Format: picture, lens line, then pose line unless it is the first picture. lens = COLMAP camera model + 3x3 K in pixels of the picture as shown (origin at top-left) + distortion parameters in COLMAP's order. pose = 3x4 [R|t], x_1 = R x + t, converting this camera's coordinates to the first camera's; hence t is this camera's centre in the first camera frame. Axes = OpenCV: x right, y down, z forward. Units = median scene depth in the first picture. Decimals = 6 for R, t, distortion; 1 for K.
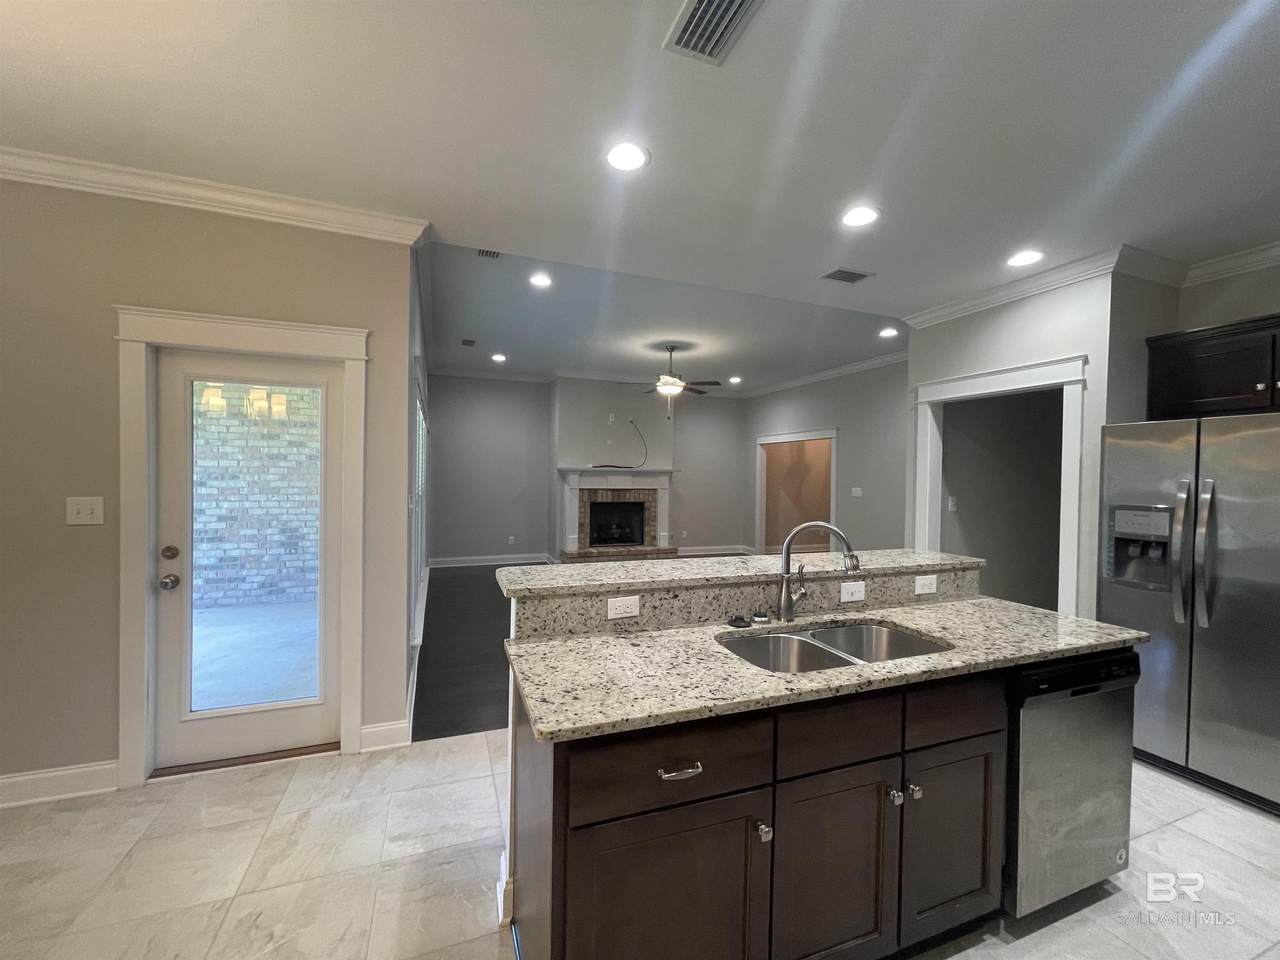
lens RADIAL K [[517.7, 0, 639.2], [0, 517.7, 481.9], [0, 0, 1]] dist [-0.001354, -0.000038]
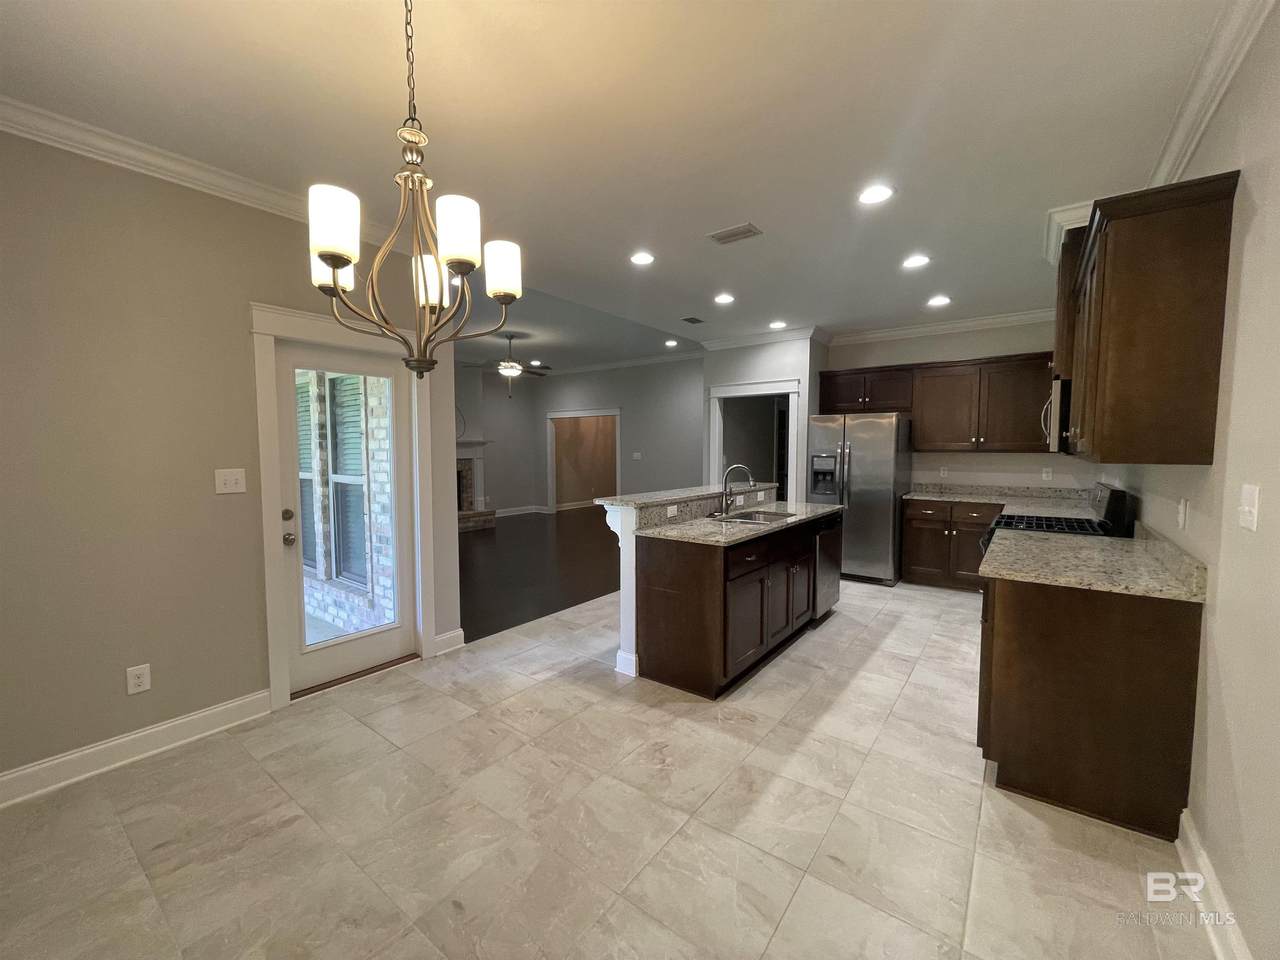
lens RADIAL K [[517.7, 0, 639.6], [0, 517.7, 480.7], [0, 0, 1]] dist [-0.001354, -0.000038]
pose [[0.848947, -0.050690, 0.526042, -0.769566], [0.022054, 0.997920, 0.060570, 0.005550], [-0.528018, -0.039819, 0.848299, -0.385258]]
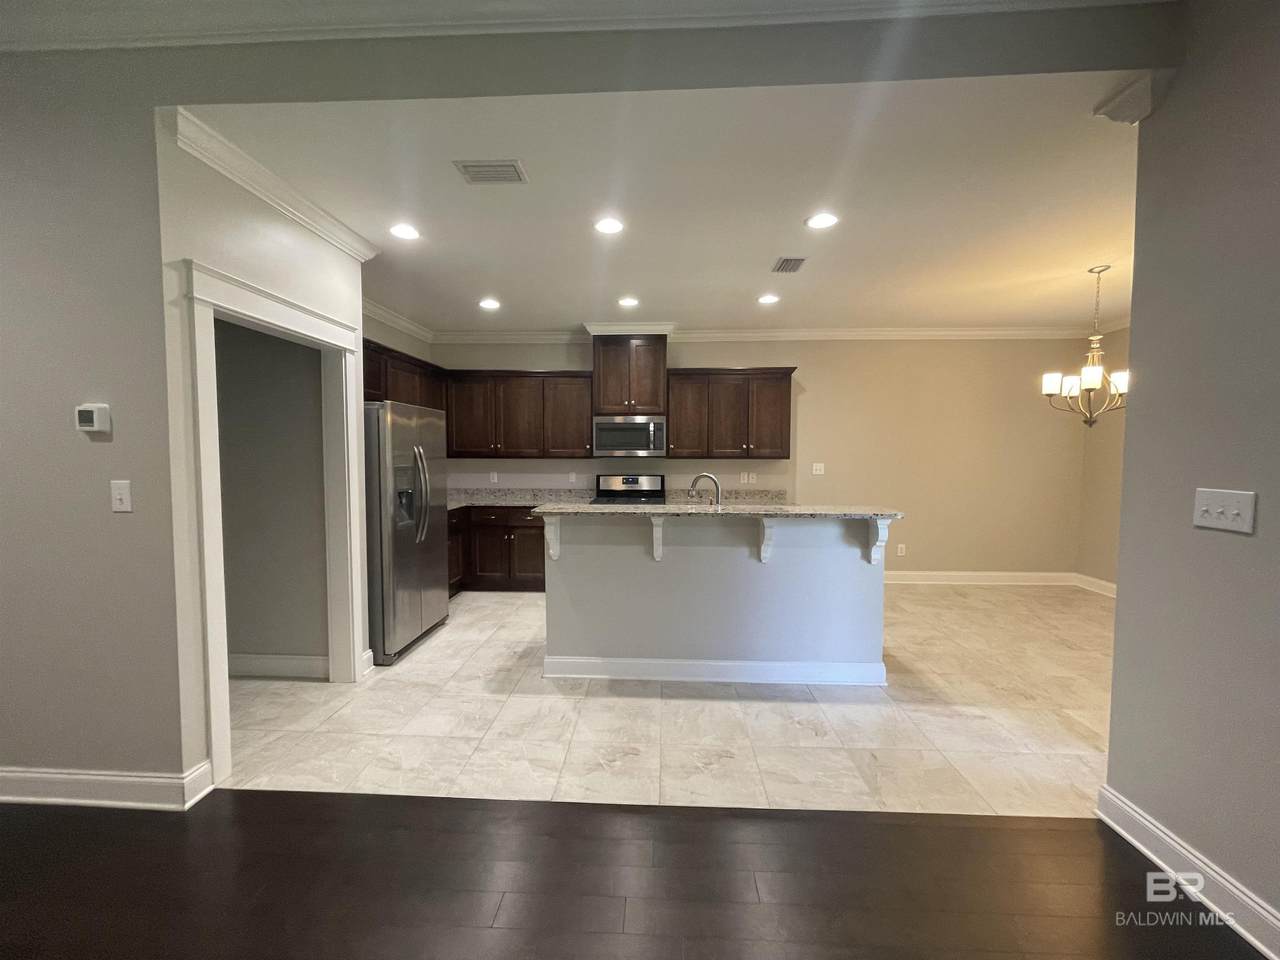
lens RADIAL K [[517.7, 0, 638.7], [0, 517.7, 480.7], [0, 0, 1]] dist [-0.001354, -0.000038]
pose [[-0.913549, -0.039708, 0.404786, -0.112220], [-0.011327, 0.997321, 0.072269, -0.020154], [-0.406571, 0.061436, -0.911551, 2.043586]]
